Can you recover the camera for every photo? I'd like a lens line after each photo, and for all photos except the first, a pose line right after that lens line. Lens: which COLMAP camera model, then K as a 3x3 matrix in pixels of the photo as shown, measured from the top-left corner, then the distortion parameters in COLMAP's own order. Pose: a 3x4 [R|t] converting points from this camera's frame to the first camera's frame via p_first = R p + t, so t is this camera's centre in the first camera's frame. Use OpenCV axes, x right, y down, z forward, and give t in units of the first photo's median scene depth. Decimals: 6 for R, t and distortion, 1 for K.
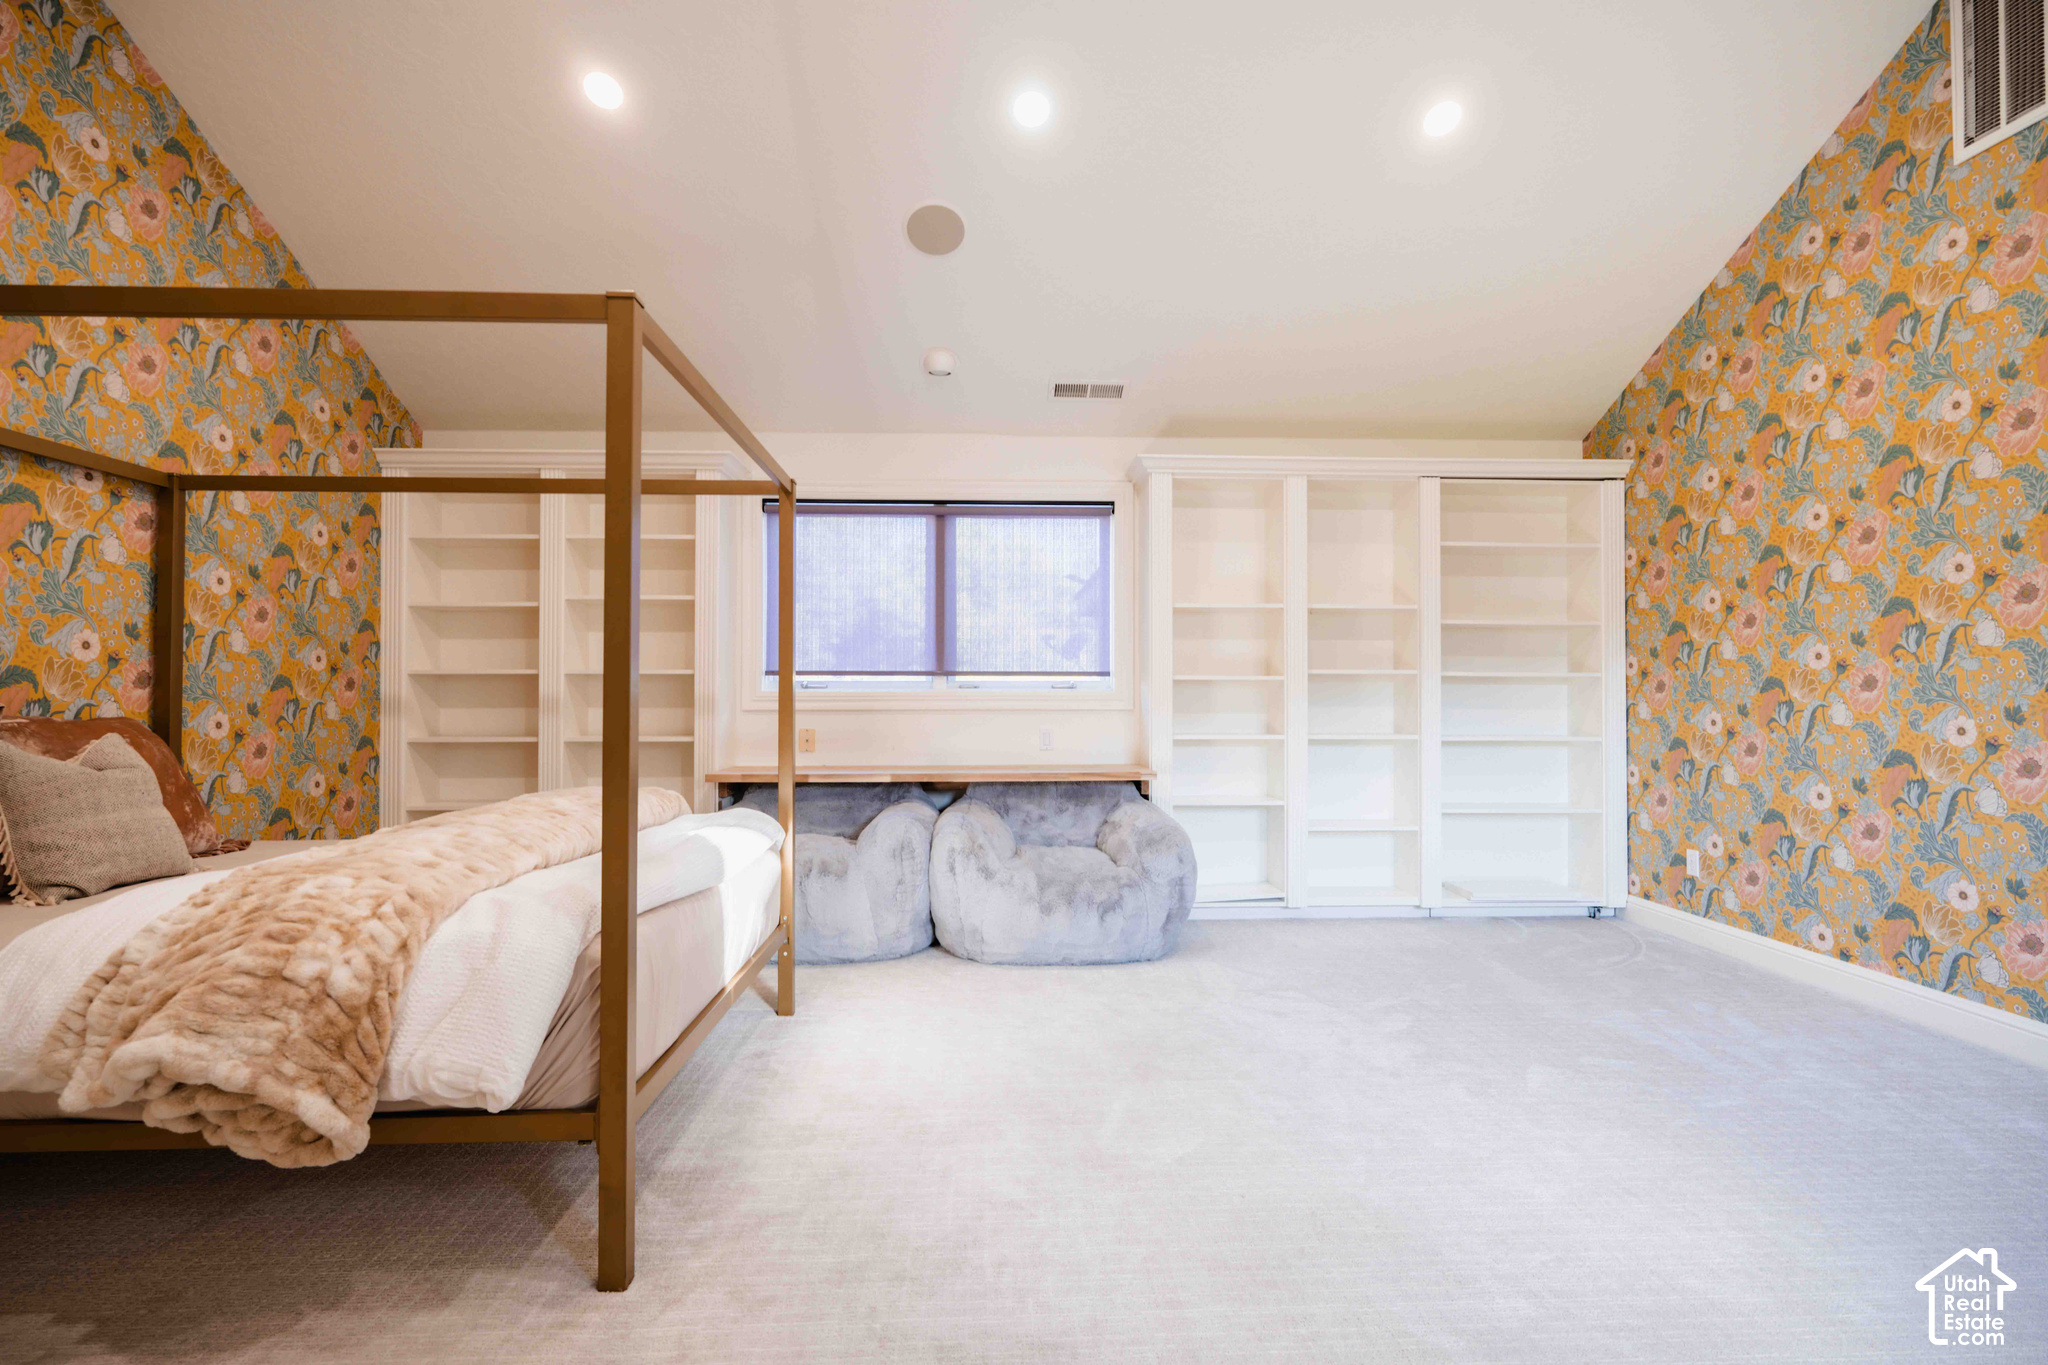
lens RADIAL K [[972.9, 0, 1024.0], [0, 972.9, 682.5], [0, 0, 1]] dist [-0.002396, 0.000497]
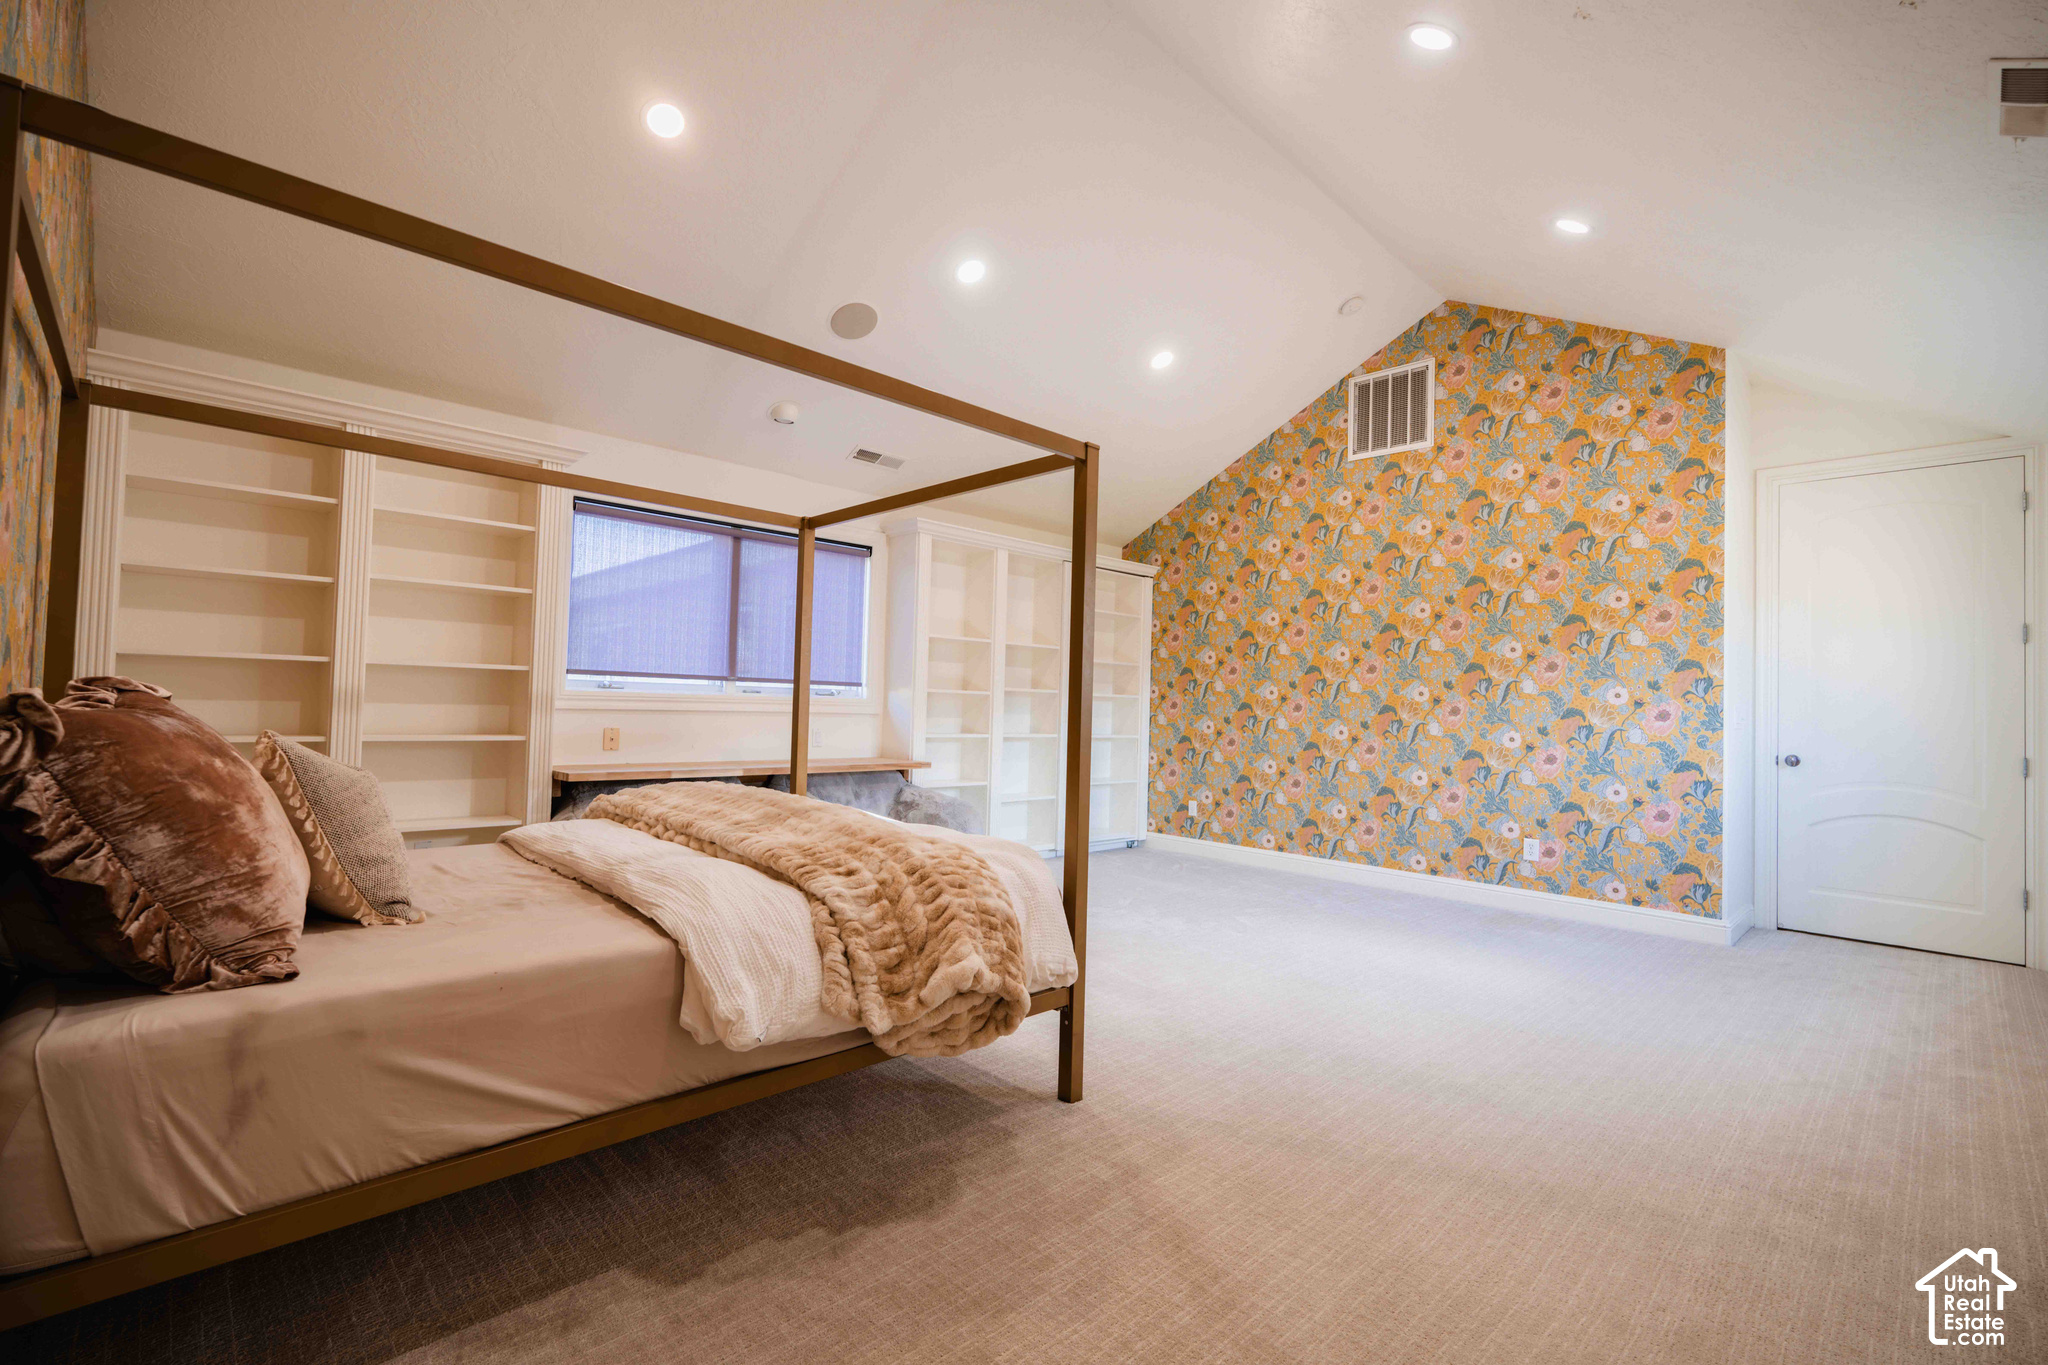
lens RADIAL K [[894.1, 0, 1036.5], [0, 894.1, 683.7], [0, 0, 1]] dist [-0.004215, -0.000053]
pose [[0.746437, 0.037725, 0.664385, -0.592675], [-0.036674, 0.999207, -0.015533, -0.000338], [-0.664444, -0.012771, 0.747229, 0.003244]]
